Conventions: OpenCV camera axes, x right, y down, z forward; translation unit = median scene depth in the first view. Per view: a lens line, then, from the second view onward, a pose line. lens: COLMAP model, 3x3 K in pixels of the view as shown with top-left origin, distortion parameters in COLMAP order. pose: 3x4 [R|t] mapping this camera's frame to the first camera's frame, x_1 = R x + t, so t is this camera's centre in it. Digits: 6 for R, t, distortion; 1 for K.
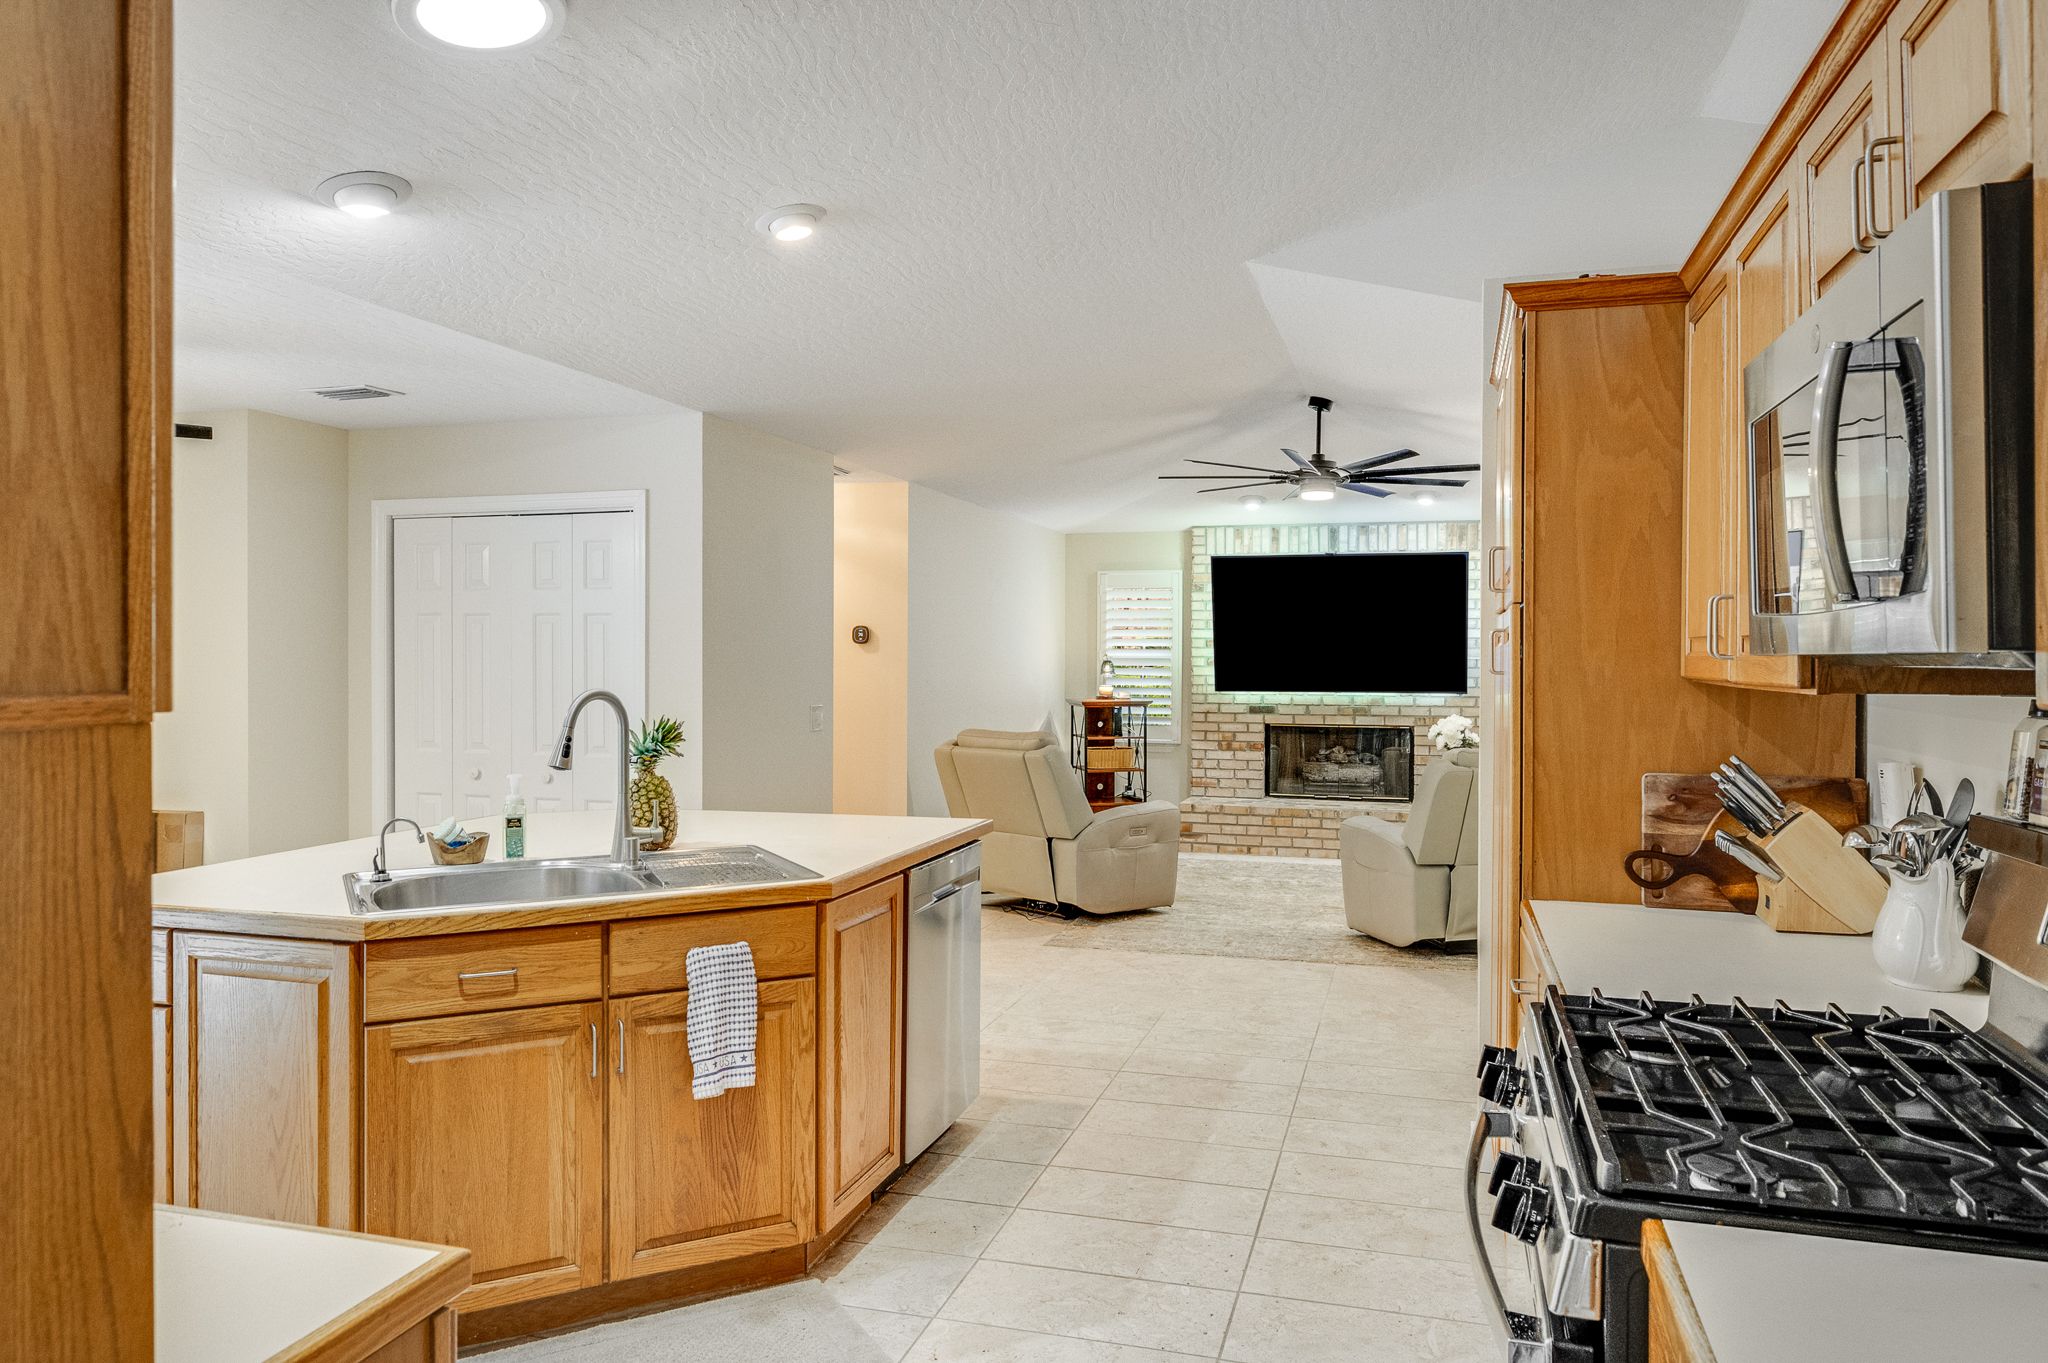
lens RADIAL K [[1376.1, 0, 1024.0], [0, 1376.1, 681.5], [0, 0, 1]] dist [0.000271, 0.000010]
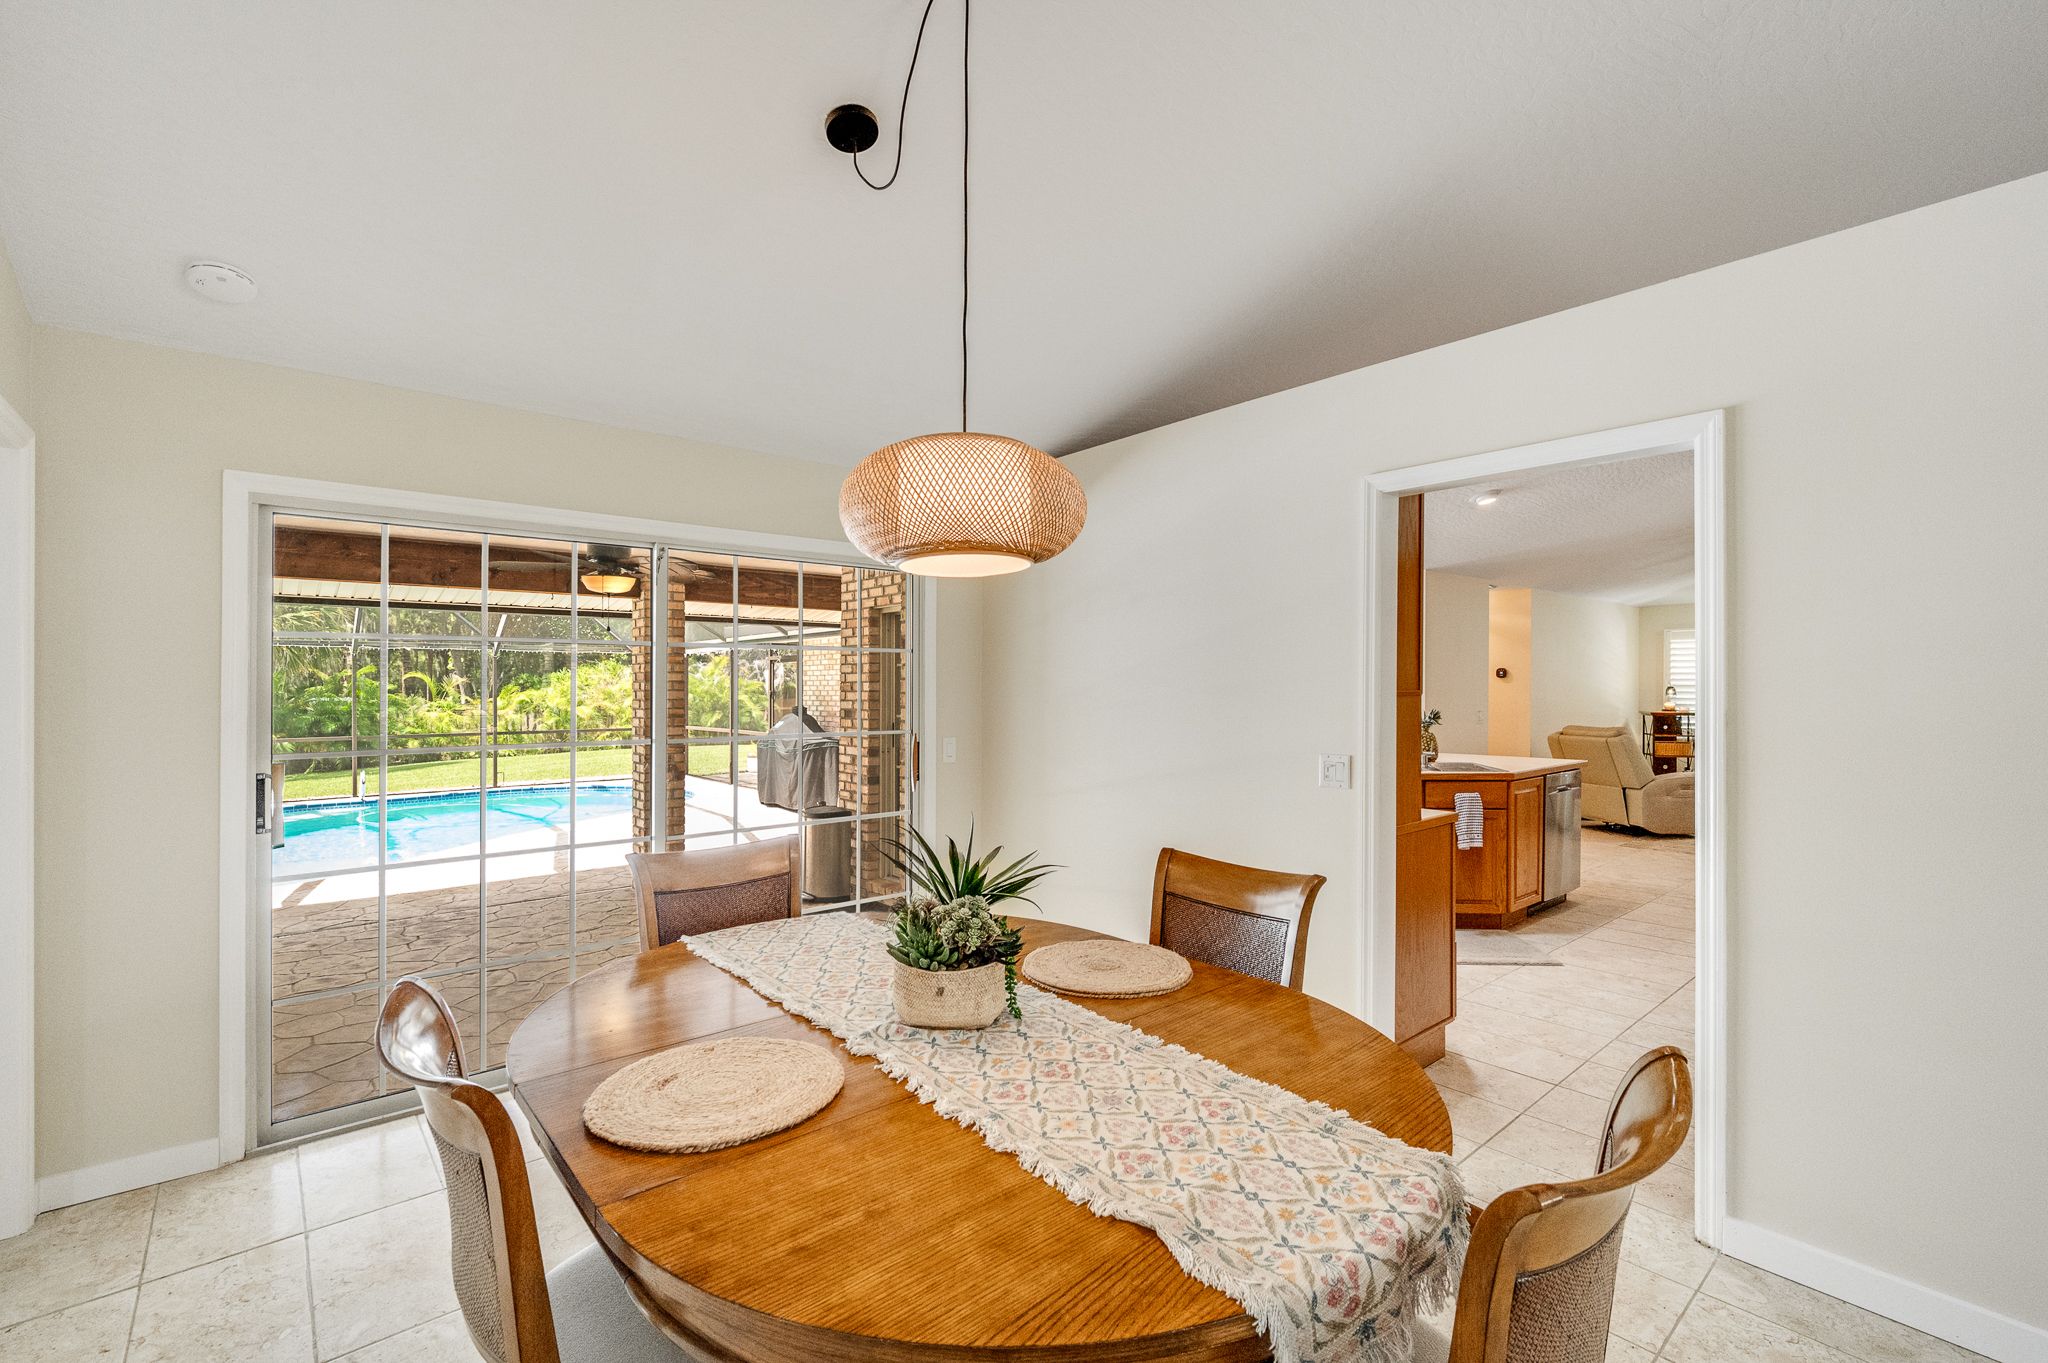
lens RADIAL K [[907.4, 0, 1024.0], [0, 907.4, 681.5], [0, 0, 1]] dist [-0.002104, -0.000149]
pose [[0.839476, -0.000981, -0.543396, 0.003271], [-0.009909, 0.999804, -0.017112, 0.004270], [0.543306, 0.019749, 0.839302, -0.274968]]
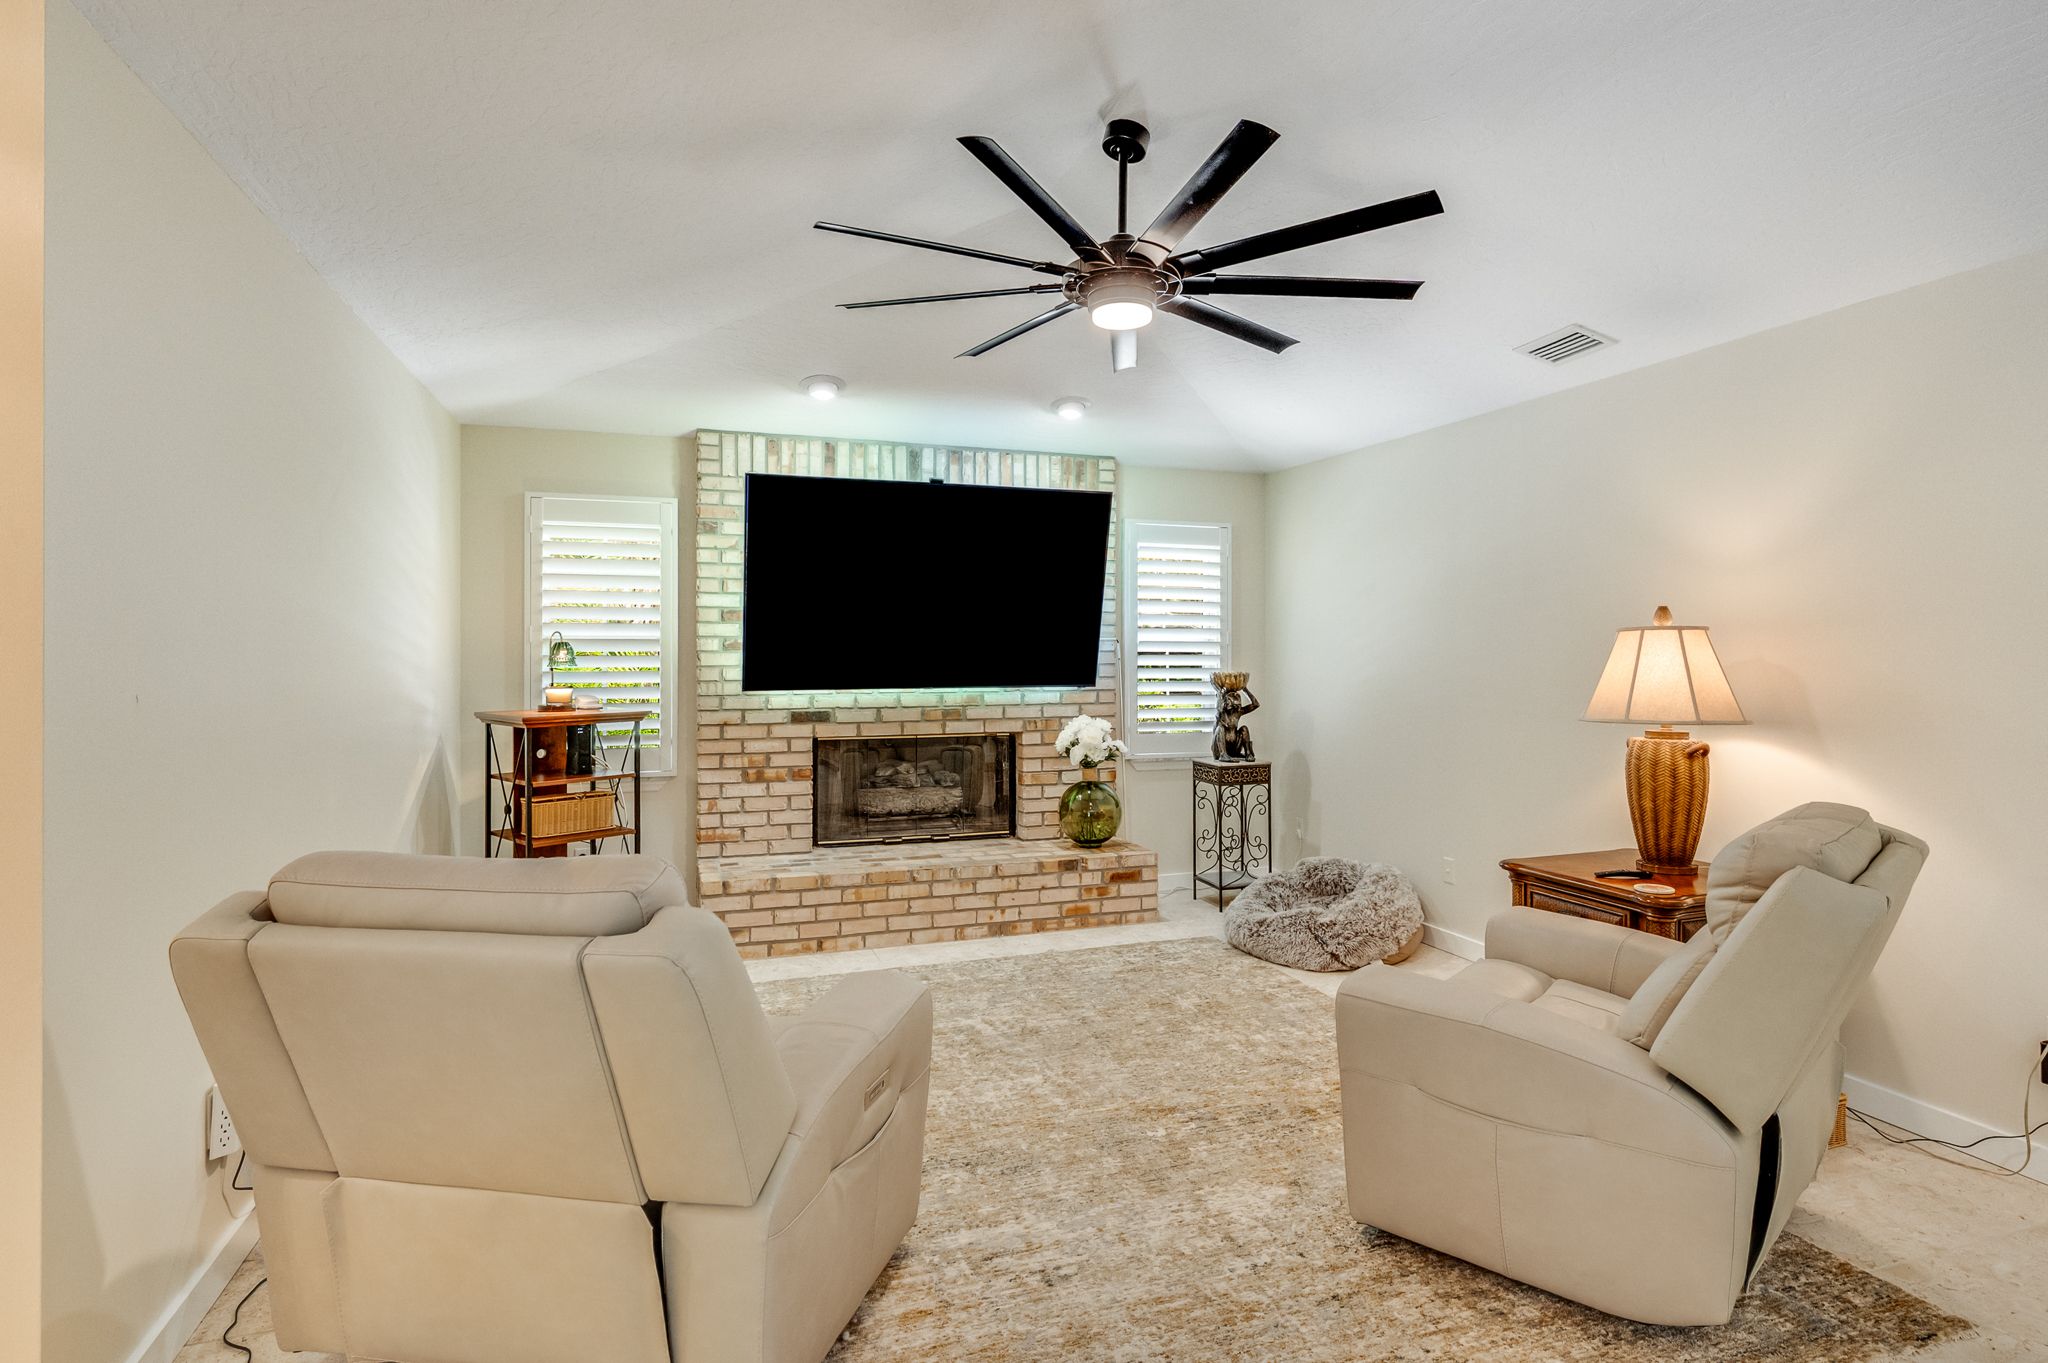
lens RADIAL K [[1045.0, 0, 1025.0], [0, 1045.0, 648.4], [0, 0, 1]] dist [0.001640, -0.000072]
pose [[0.813307, -0.002885, 0.581828, -0.035081], [0.014851, 0.999765, -0.015803, -0.003029], [-0.581645, 0.021493, 0.813158, 0.541036]]
